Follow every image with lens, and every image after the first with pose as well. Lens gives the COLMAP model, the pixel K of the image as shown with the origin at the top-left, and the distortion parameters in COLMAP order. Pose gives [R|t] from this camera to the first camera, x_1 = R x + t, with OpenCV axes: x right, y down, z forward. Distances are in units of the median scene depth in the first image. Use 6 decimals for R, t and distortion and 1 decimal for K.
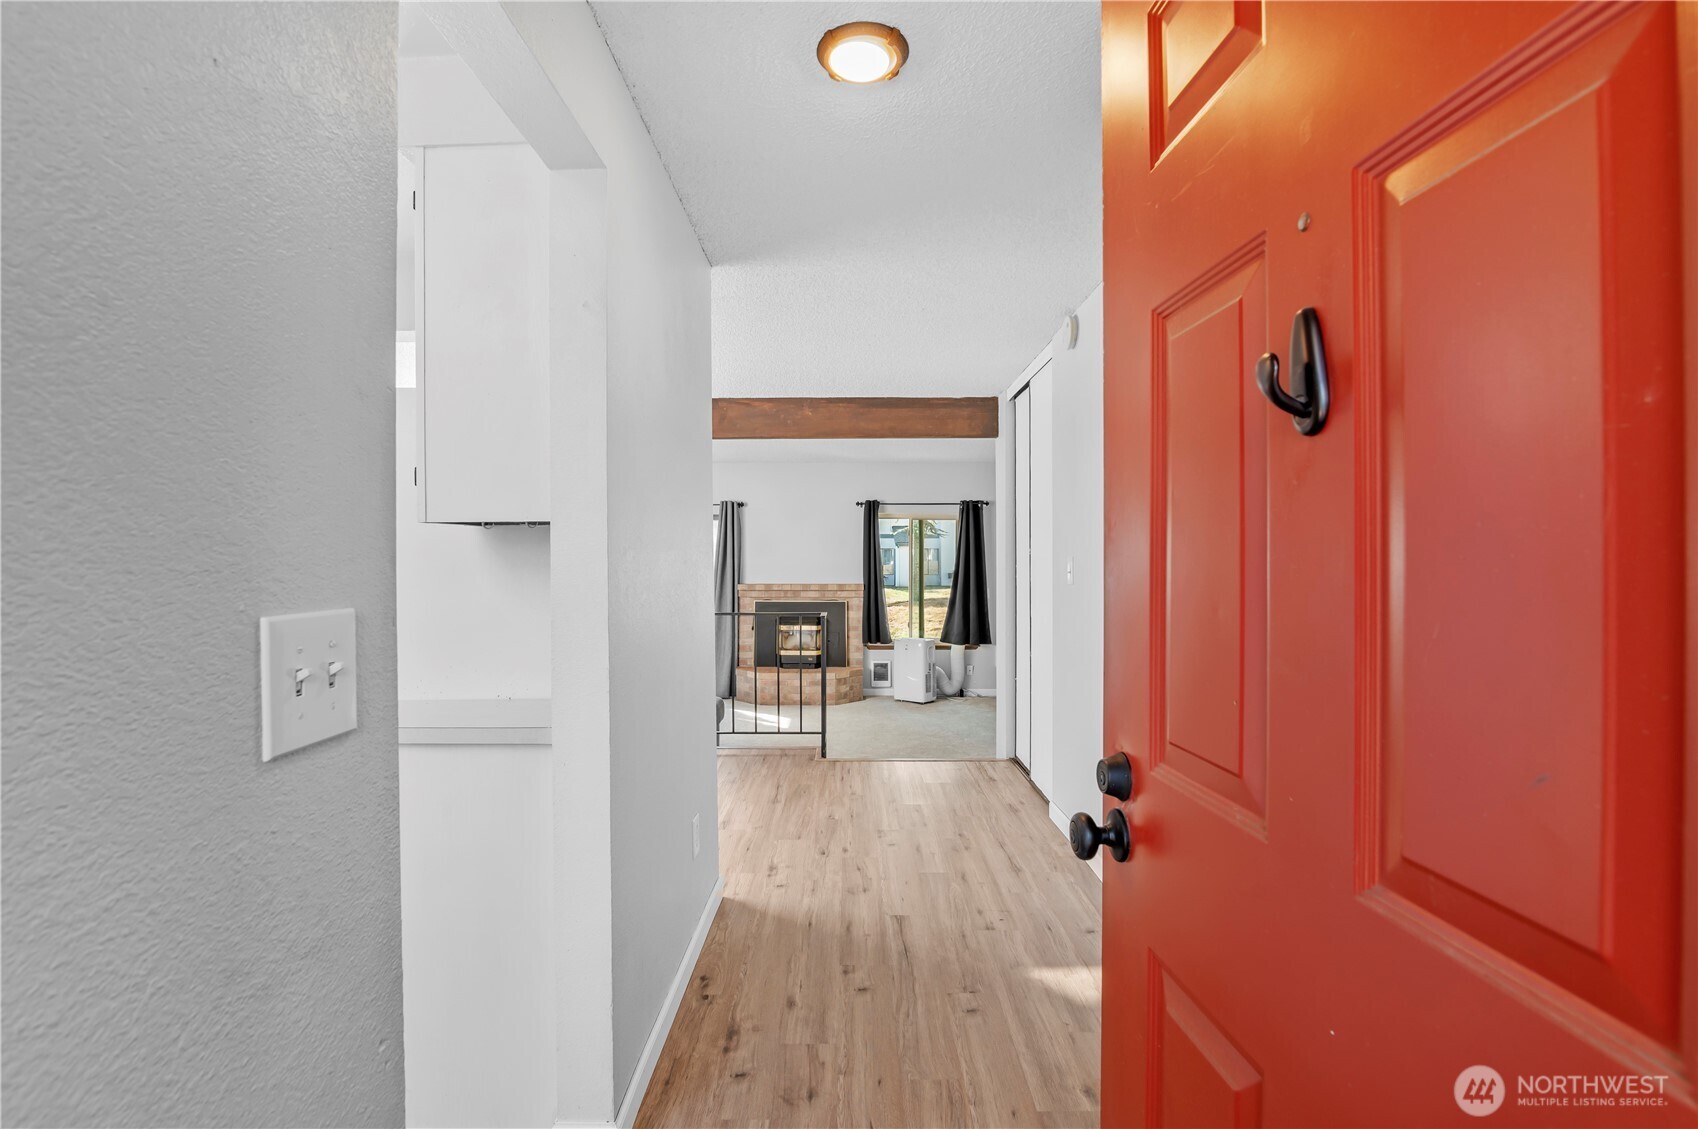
lens RADIAL K [[827.5, 0, 854.2], [0, 827.5, 562.7], [0, 0, 1]] dist [-0.035484, -0.000458]
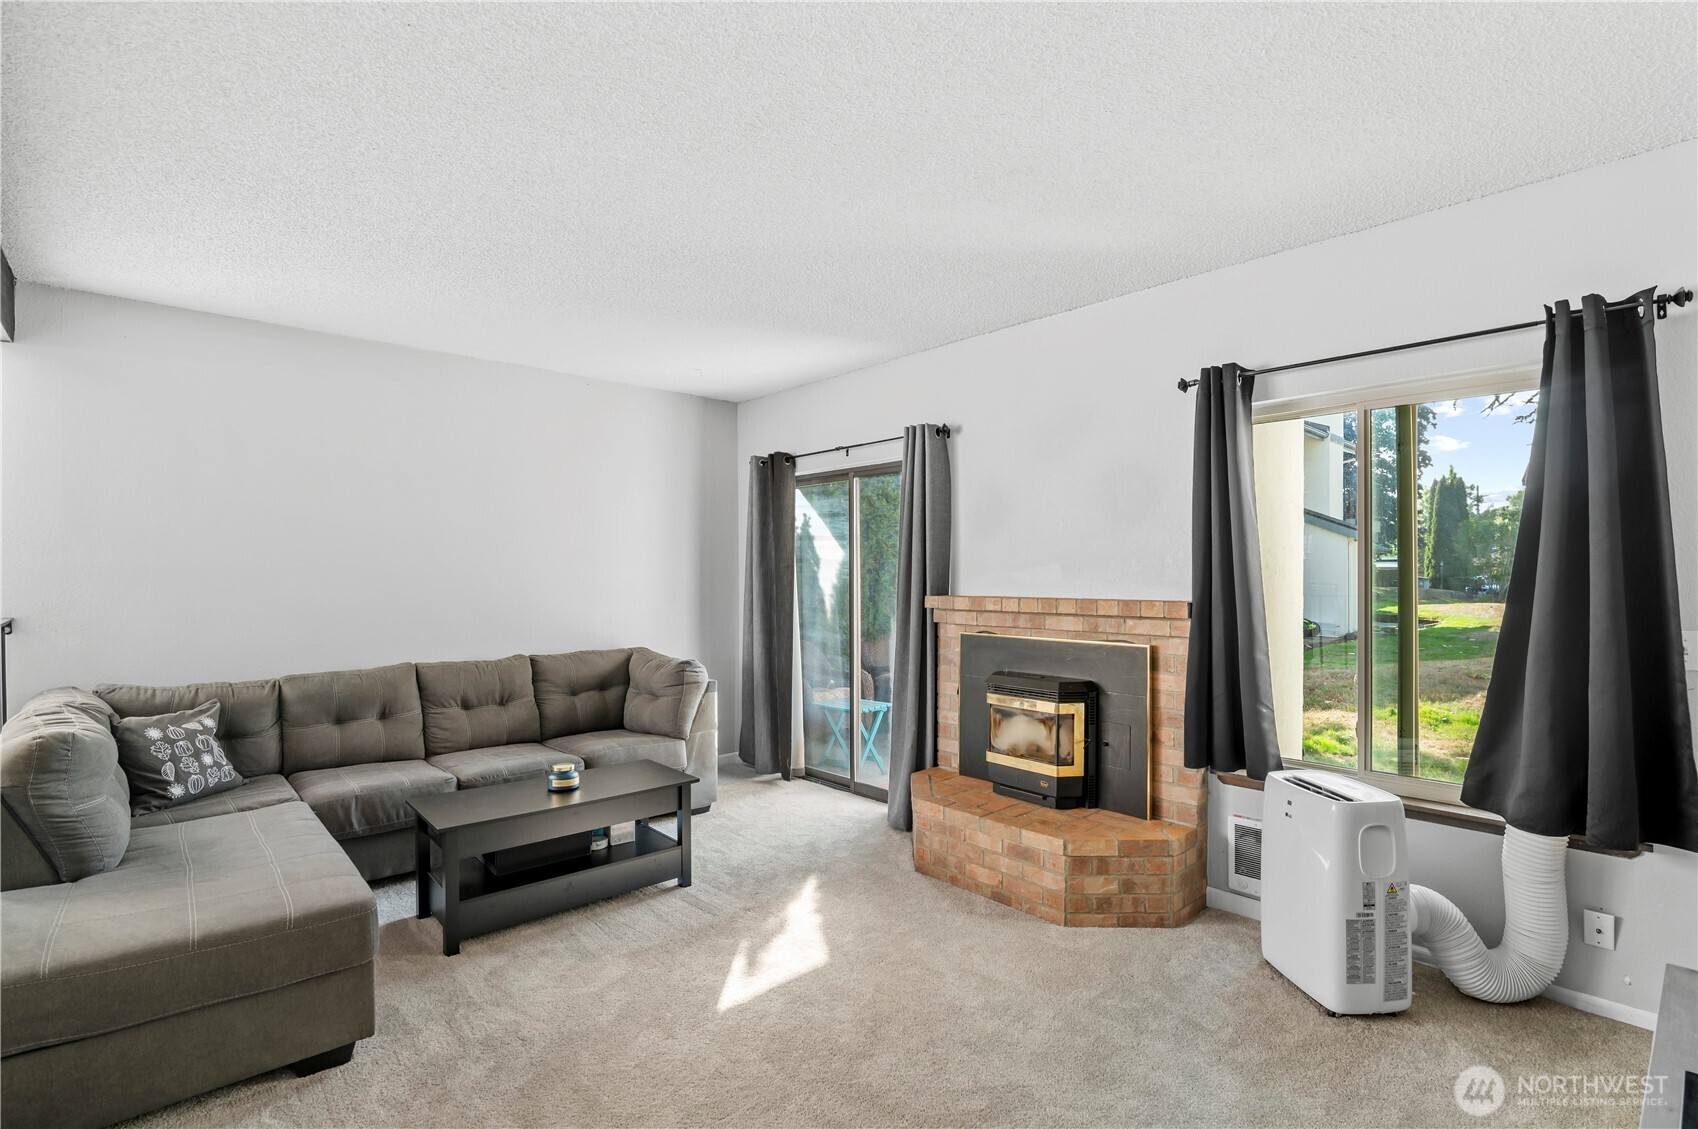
lens RADIAL K [[787.7, 0, 845.2], [0, 787.7, 572.1], [0, 0, 1]] dist [-0.018157, 0.000022]
pose [[0.675139, -0.002392, -0.737686, 0.162476], [-0.000944, 0.999991, -0.004107, 0.014224], [0.737690, 0.003469, 0.675131, 0.656515]]
